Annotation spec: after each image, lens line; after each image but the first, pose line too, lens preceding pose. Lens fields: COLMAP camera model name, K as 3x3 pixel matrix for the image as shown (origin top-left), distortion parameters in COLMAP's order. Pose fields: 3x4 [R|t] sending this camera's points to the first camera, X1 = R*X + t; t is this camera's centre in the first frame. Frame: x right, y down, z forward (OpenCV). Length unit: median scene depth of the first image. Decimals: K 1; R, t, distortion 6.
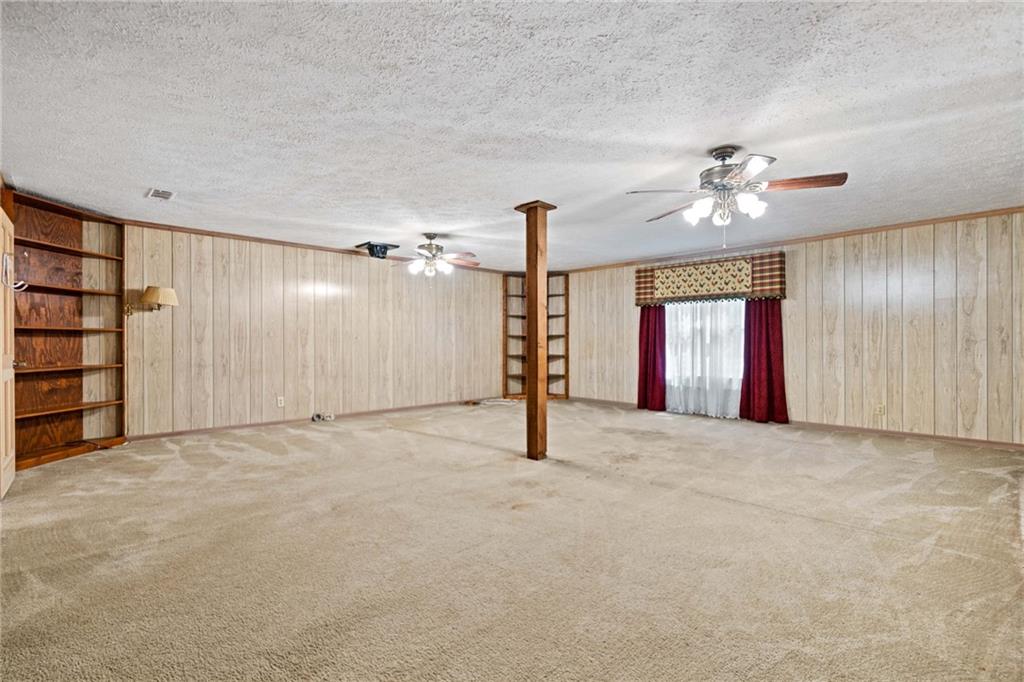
lens RADIAL K [[490.4, 0, 517.7], [0, 490.4, 339.8], [0, 0, 1]] dist [-0.000448, 0.000532]
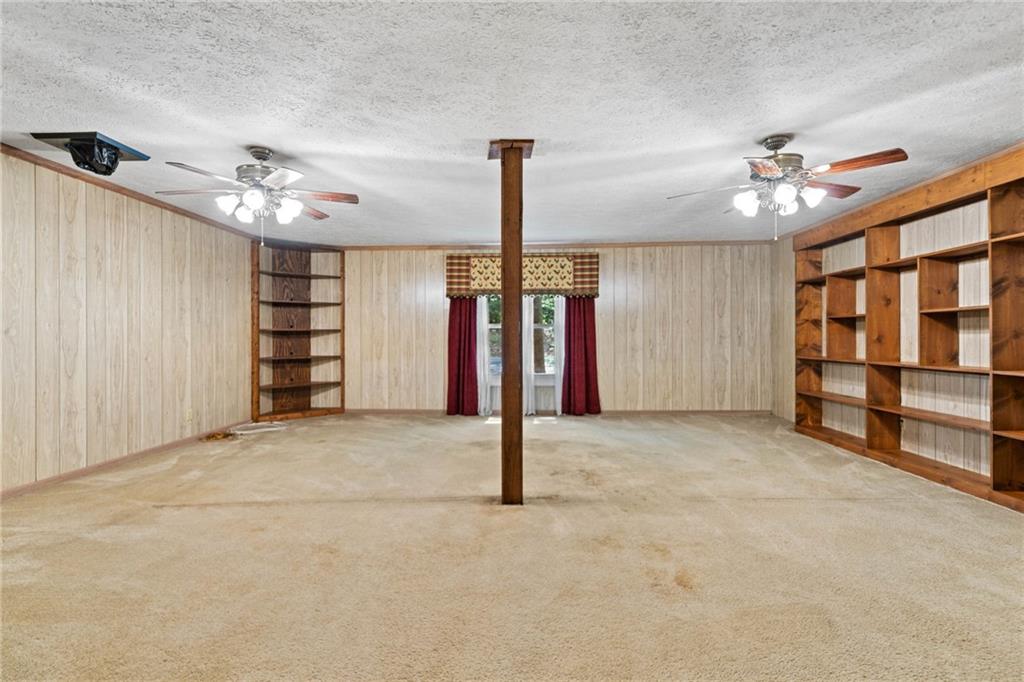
lens RADIAL K [[490.4, 0, 511.8], [0, 490.4, 338.4], [0, 0, 1]] dist [-0.000448, 0.000532]
pose [[0.717322, -0.003118, 0.696735, -0.290199], [0.000251, 0.999991, 0.004217, 0.000818], [-0.696742, -0.002850, 0.717316, 0.309752]]
